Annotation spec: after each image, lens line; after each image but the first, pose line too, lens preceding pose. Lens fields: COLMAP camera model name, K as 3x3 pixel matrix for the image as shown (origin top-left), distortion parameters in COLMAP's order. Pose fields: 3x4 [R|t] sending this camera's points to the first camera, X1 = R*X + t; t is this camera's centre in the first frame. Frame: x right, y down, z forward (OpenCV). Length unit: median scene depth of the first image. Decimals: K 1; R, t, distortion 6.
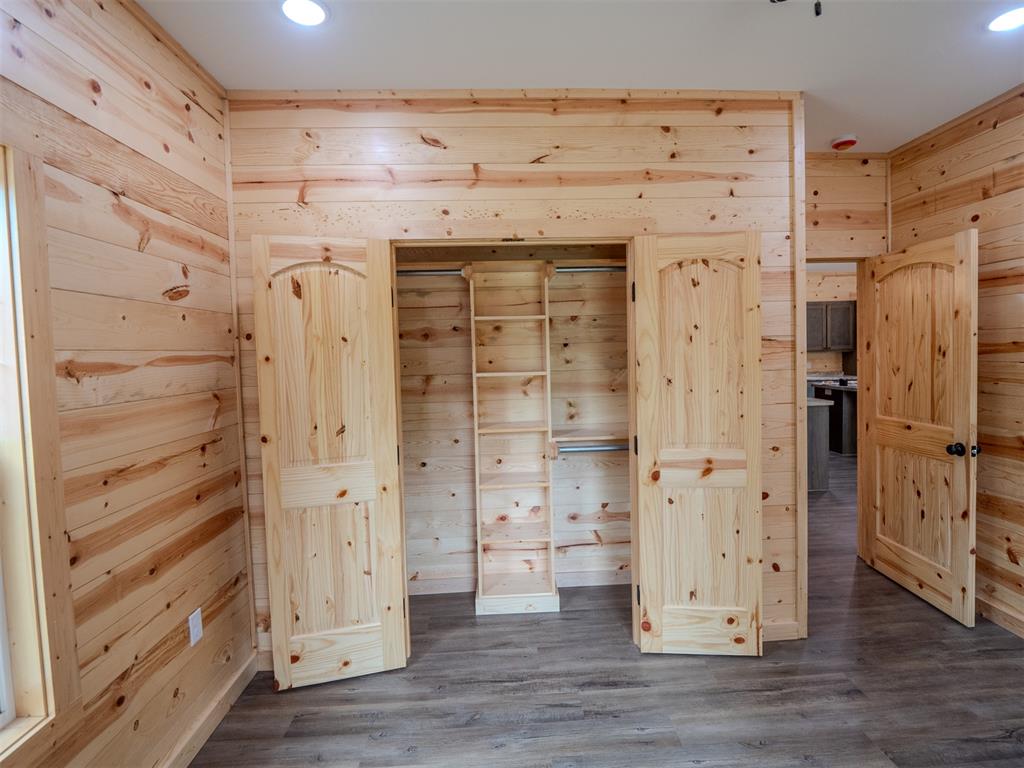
lens RADIAL K [[511.8, 0, 526.4], [0, 511.8, 375.9], [0, 0, 1]] dist [-0.012726, 0.000392]
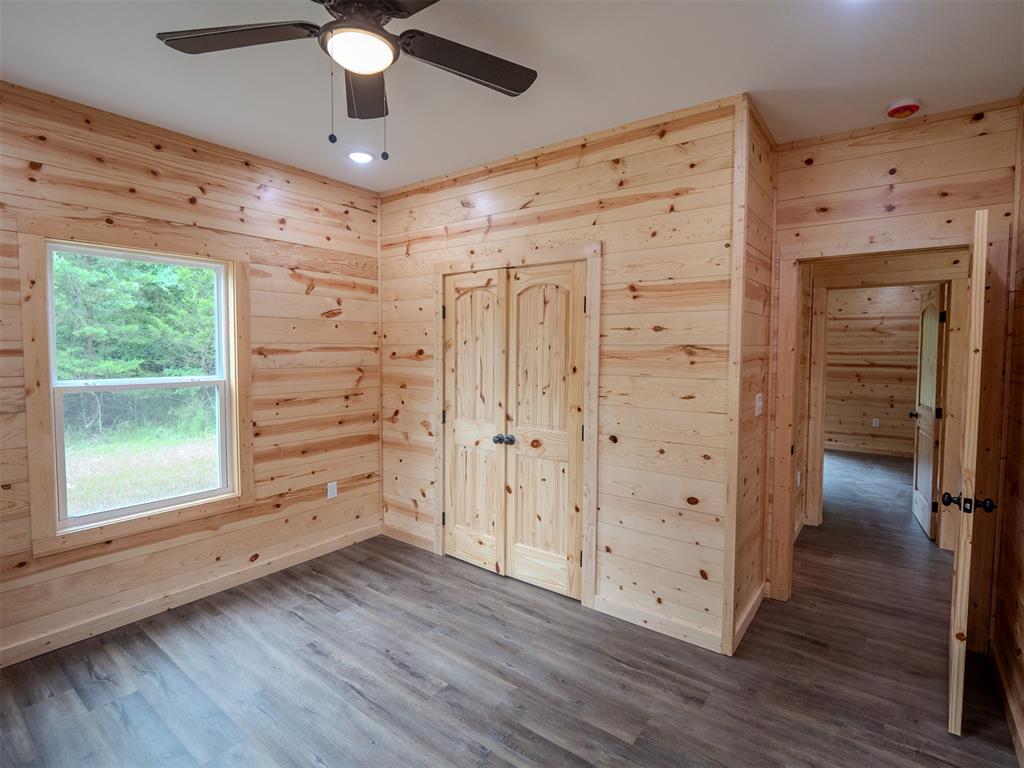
lens RADIAL K [[505.0, 0, 525.6], [0, 505.0, 375.7], [0, 0, 1]] dist [-0.003075, -0.005565]
pose [[0.769476, 0.068220, -0.635021, 0.941790], [-0.059067, 0.997619, 0.035601, -0.035549], [0.635938, 0.010114, 0.771674, 0.002016]]
